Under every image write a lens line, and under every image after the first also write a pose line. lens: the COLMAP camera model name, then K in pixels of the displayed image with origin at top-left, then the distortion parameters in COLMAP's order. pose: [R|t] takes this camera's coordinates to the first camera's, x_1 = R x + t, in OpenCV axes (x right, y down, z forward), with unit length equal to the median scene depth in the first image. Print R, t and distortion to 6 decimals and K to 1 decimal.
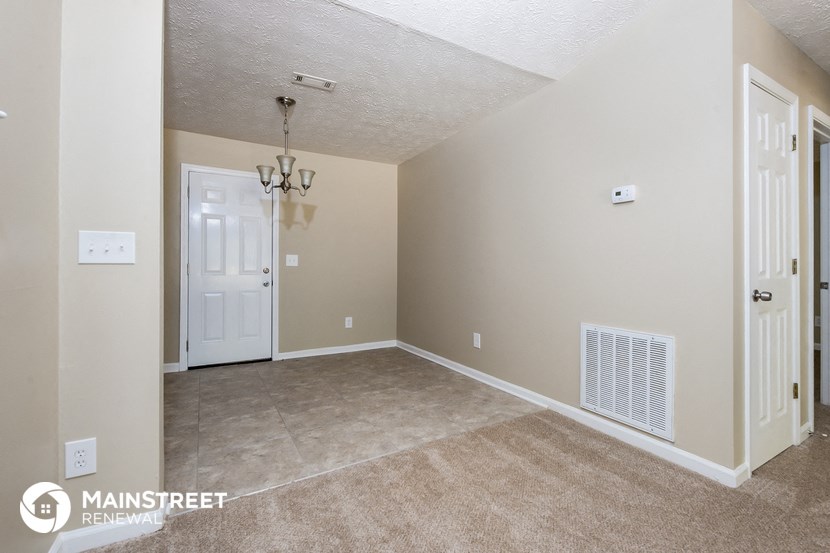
lens RADIAL K [[367.8, 0, 412.6], [0, 367.8, 268.7], [0, 0, 1]] dist [-0.001359, -0.002490]
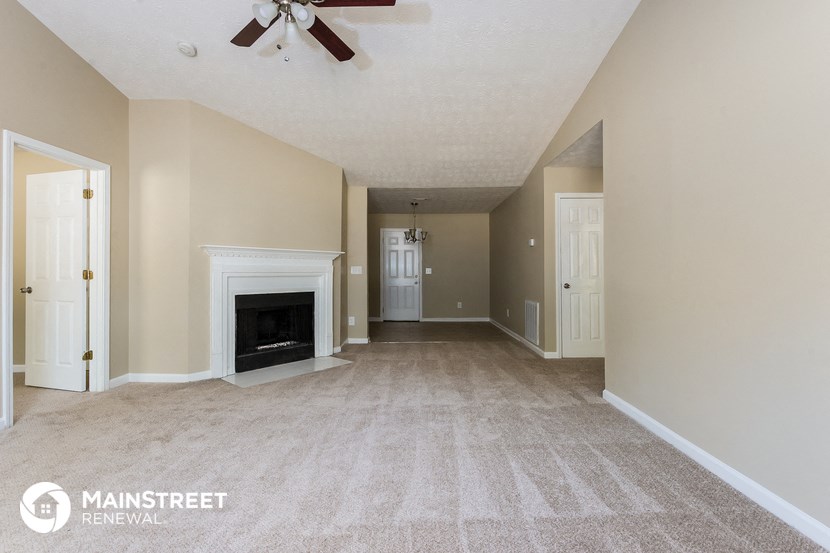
lens RADIAL K [[367.8, 0, 413.7], [0, 367.8, 270.0], [0, 0, 1]] dist [-0.001359, -0.002490]
pose [[0.862830, -0.010273, -0.505390, 0.794380], [0.003093, 0.999882, -0.015043, 0.000457], [0.505484, 0.011416, 0.862760, -0.973582]]
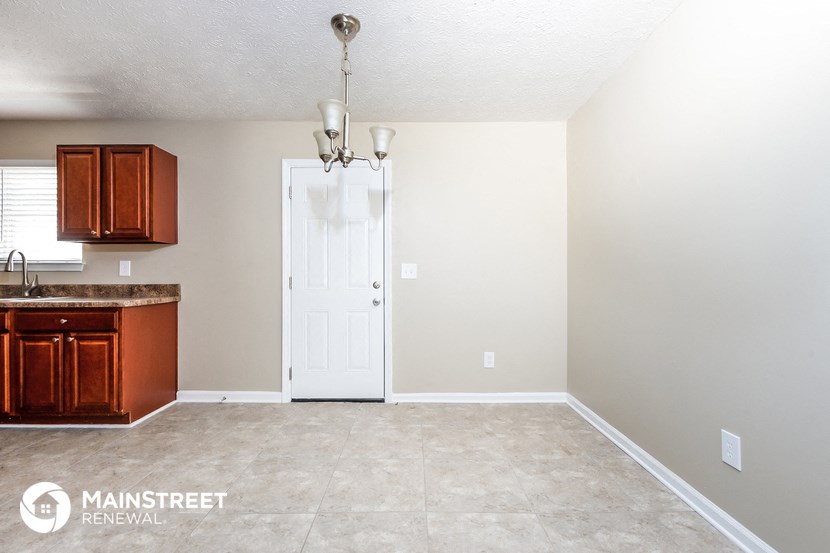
lens RADIAL K [[367.8, 0, 416.4], [0, 367.8, 275.7], [0, 0, 1]] dist [-0.001359, -0.002490]
pose [[0.869224, -0.003880, -0.494403, 0.073083], [0.001852, 0.999988, -0.004591, -0.013345], [0.494415, 0.003075, 0.869221, 0.484783]]
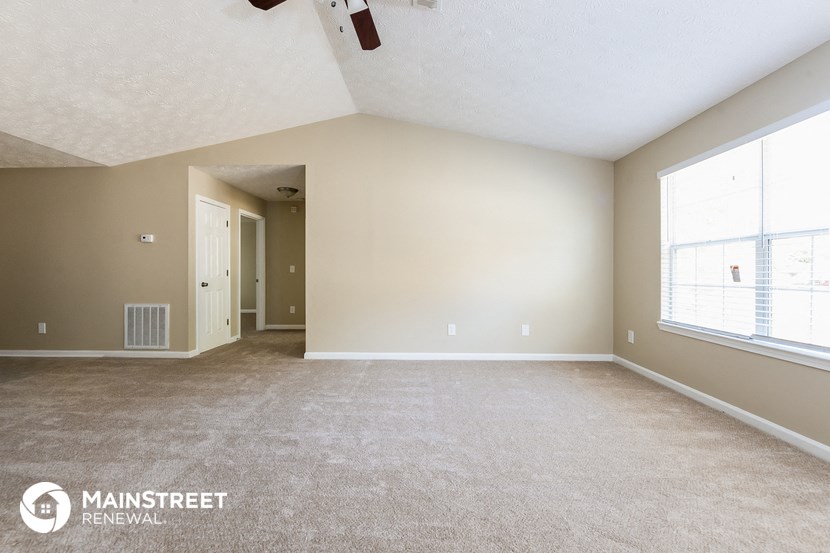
lens RADIAL K [[332.0, 0, 414.3], [0, 332.0, 271.9], [0, 0, 1]] dist [-0.001794, -0.000293]
pose [[0.522616, -0.004979, 0.852554, -0.163499], [0.009279, 0.999957, 0.000152, -0.001326], [-0.852518, 0.007831, 0.522639, -0.896599]]
